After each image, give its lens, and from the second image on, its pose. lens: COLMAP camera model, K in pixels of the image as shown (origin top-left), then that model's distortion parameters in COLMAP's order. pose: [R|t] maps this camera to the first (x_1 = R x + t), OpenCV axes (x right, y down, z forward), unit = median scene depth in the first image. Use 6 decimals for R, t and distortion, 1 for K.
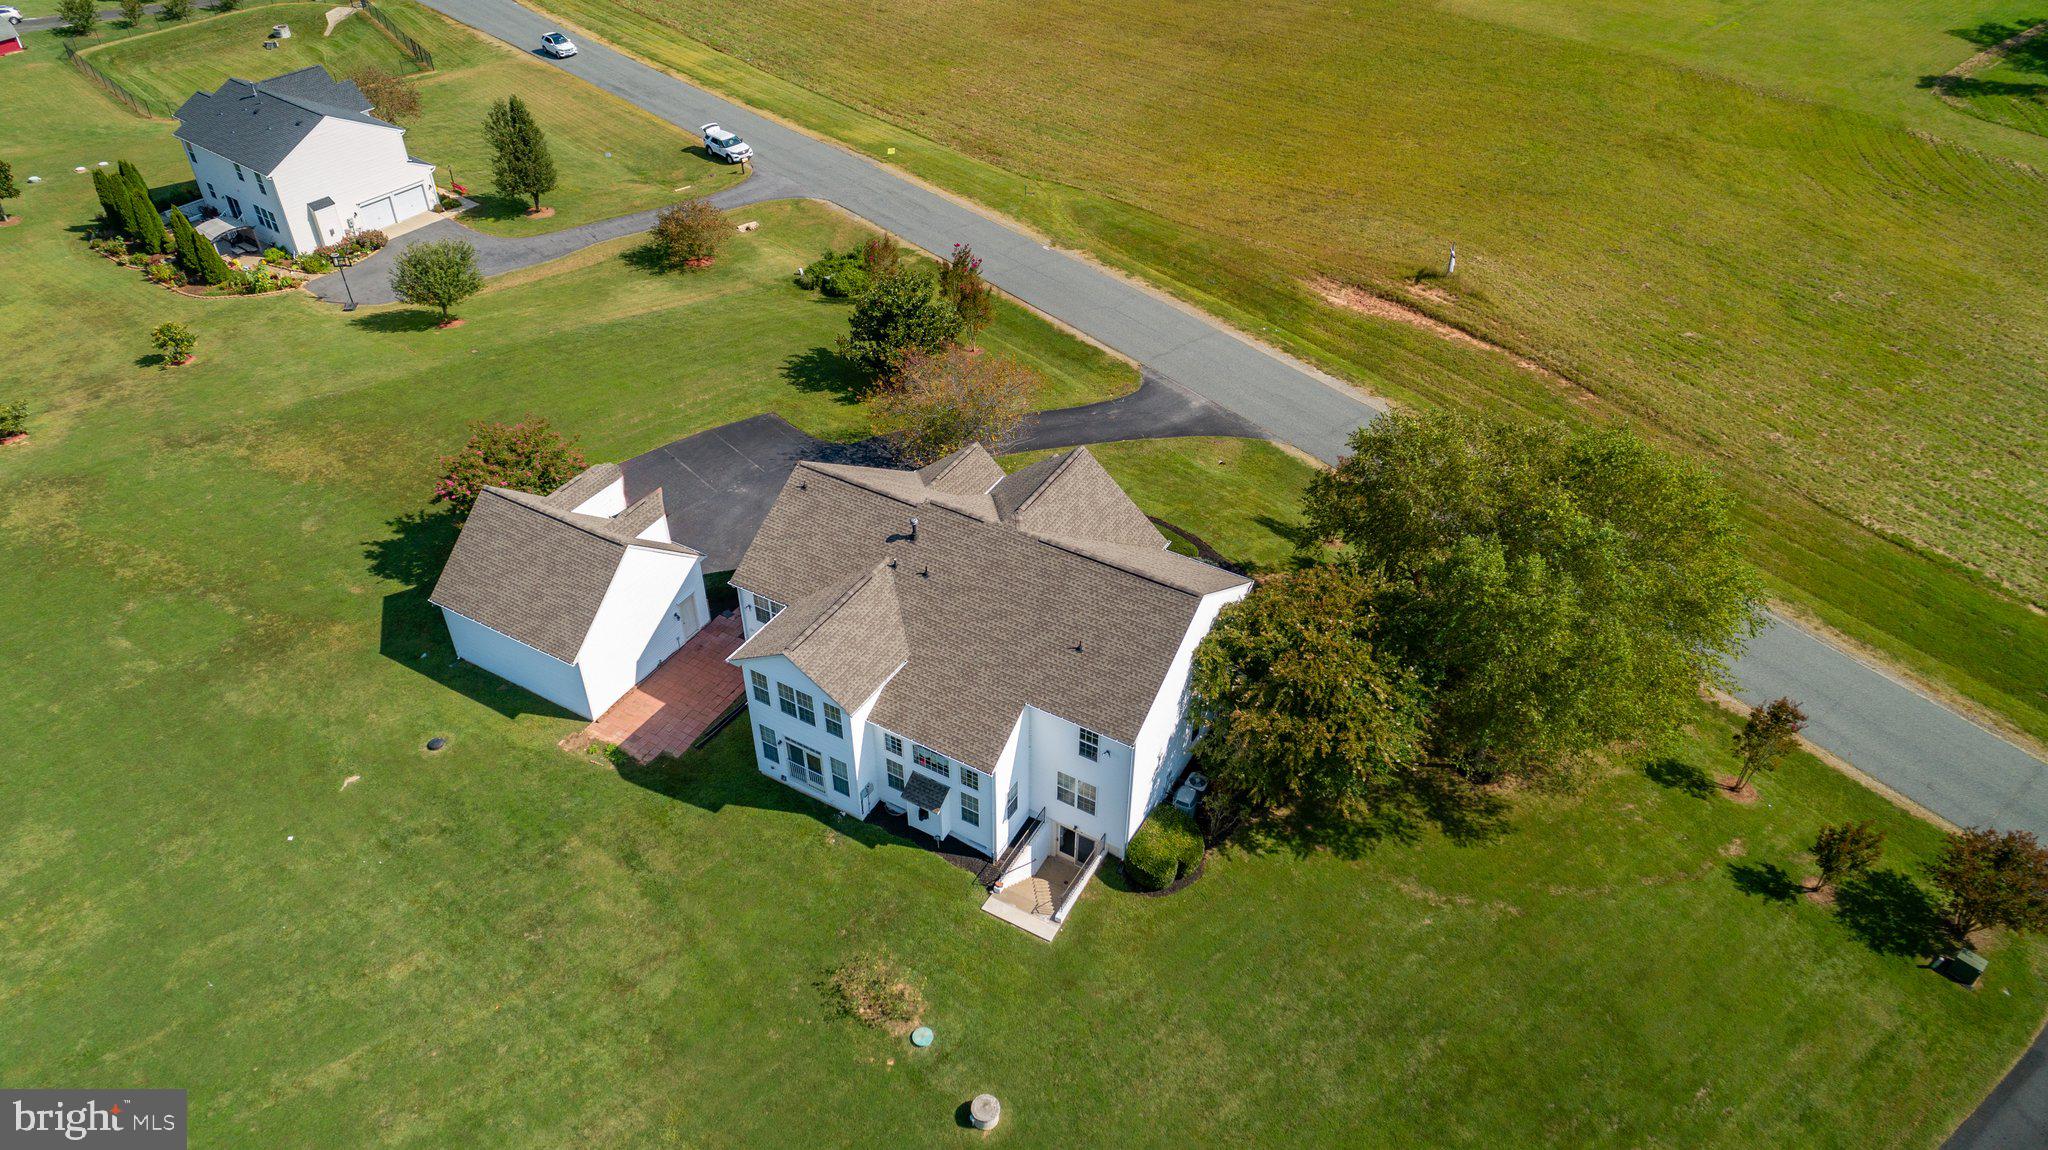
lens RADIAL K [[1382.8, 0, 1021.0], [0, 1382.8, 575.3], [0, 0, 1]] dist [-0.008597, 0.004677]
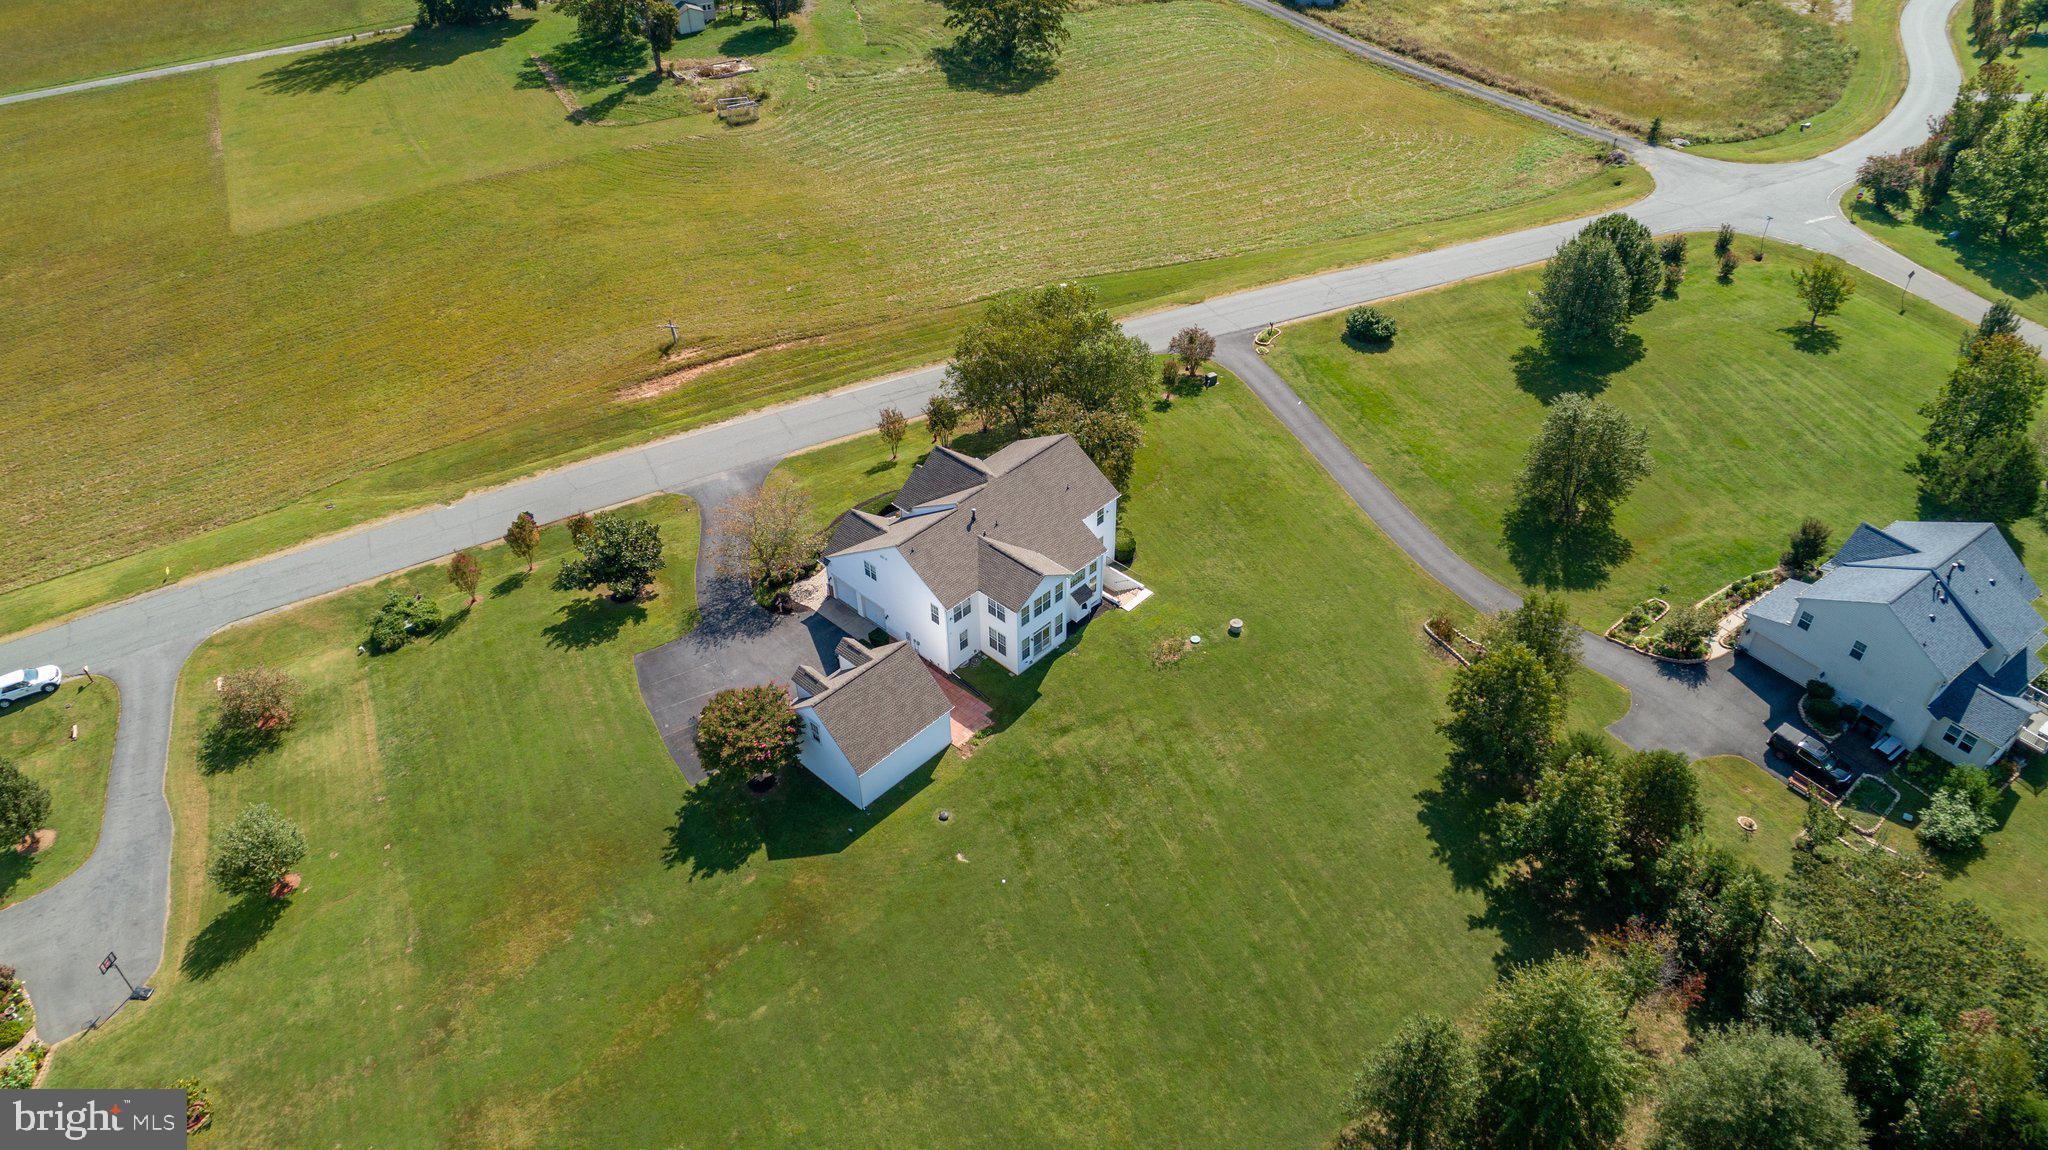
lens RADIAL K [[1378.8, 0, 1022.0], [0, 1378.8, 580.6], [0, 0, 1]] dist [-0.012745, 0.010727]
pose [[0.234896, -0.627864, 0.742031, -0.910079], [0.623804, 0.682821, 0.380293, -0.388320], [-0.745447, 0.373553, 0.552057, -0.009169]]
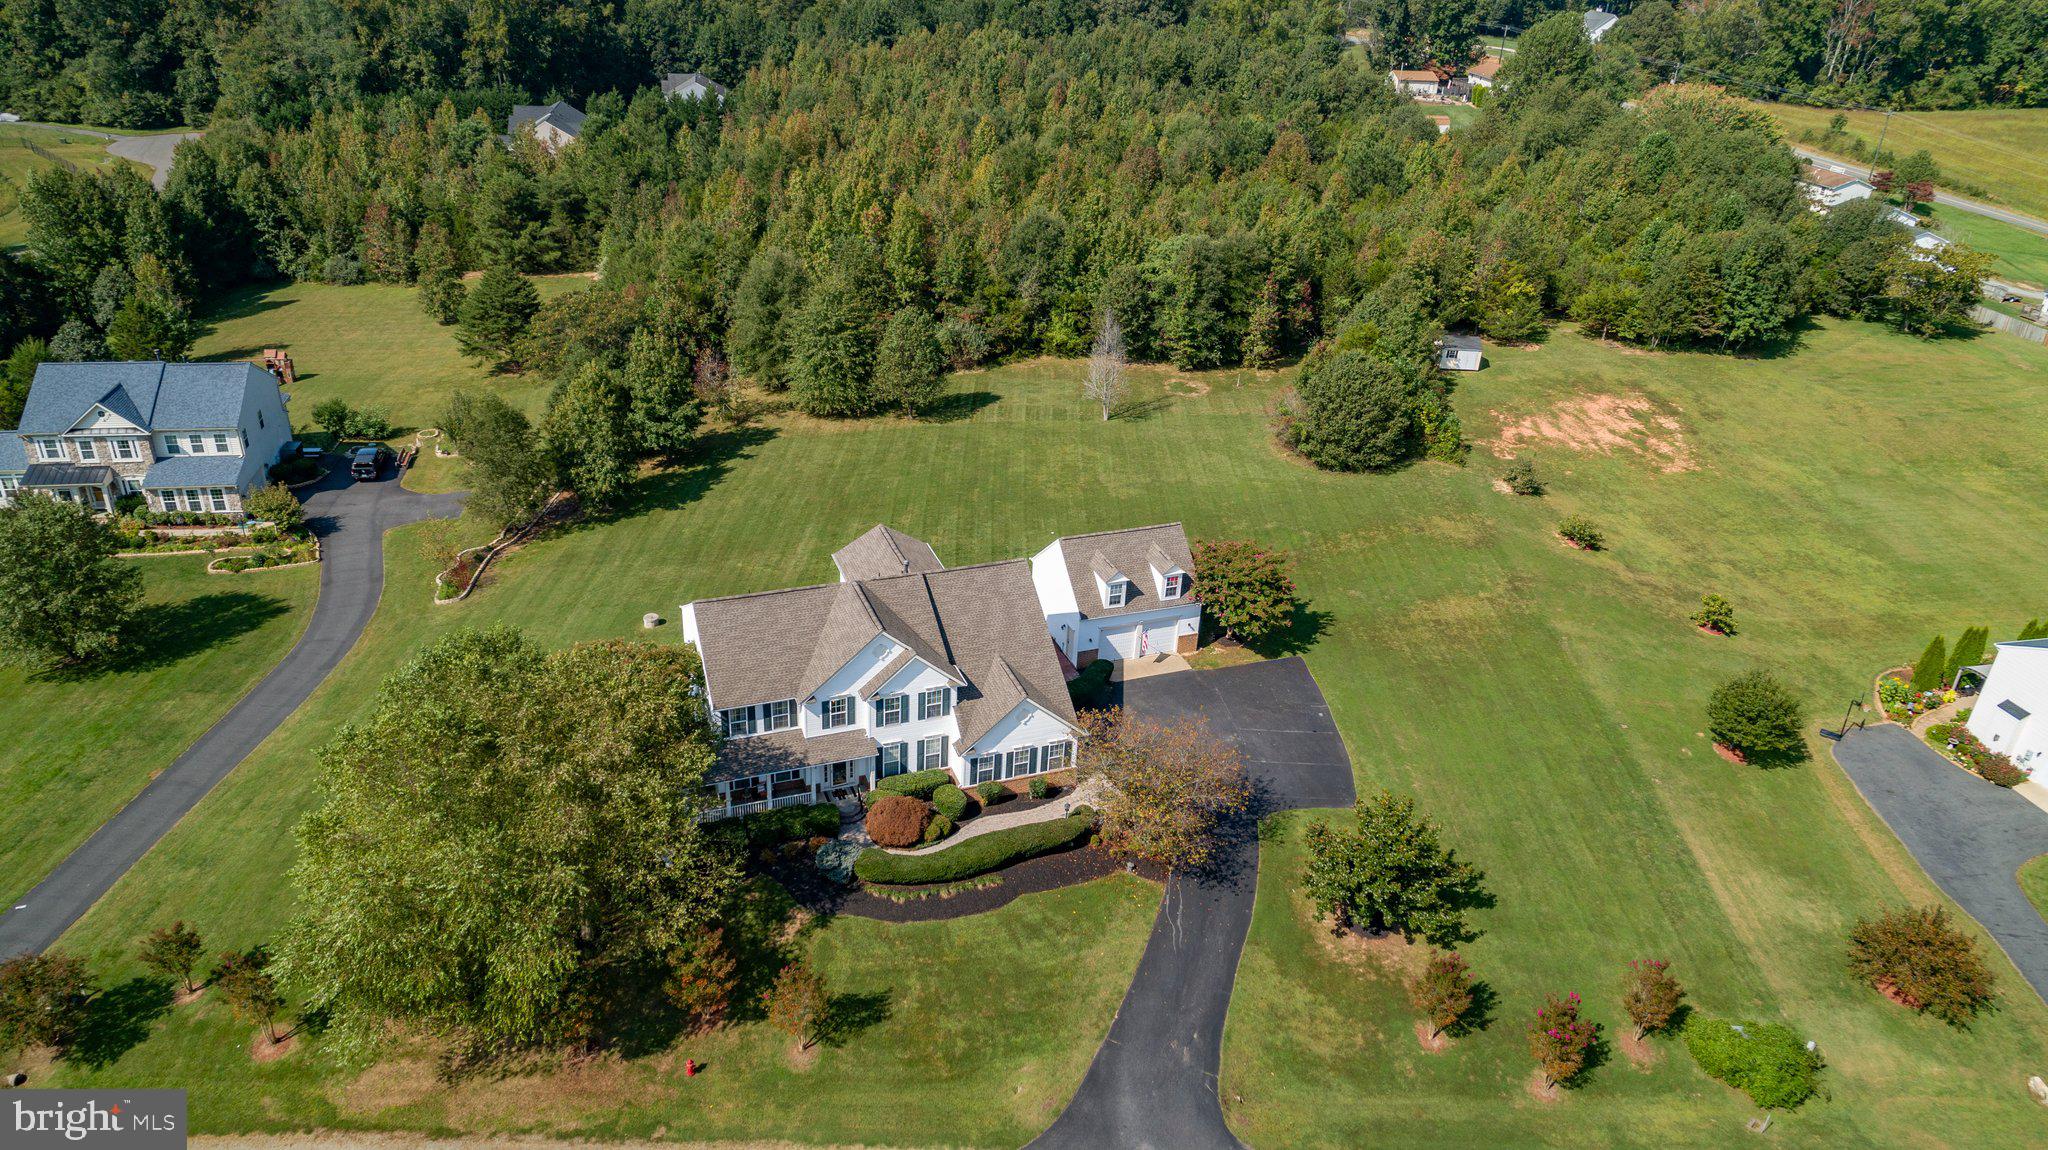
lens RADIAL K [[1378.6, 0, 1021.6], [0, 1378.6, 579.0], [0, 0, 1]] dist [-0.011332, 0.007088]
pose [[-0.628765, 0.331991, -0.703162, 0.512219], [-0.526908, 0.483119, 0.699259, -0.655340], [0.571859, 0.810171, -0.128839, 0.780295]]
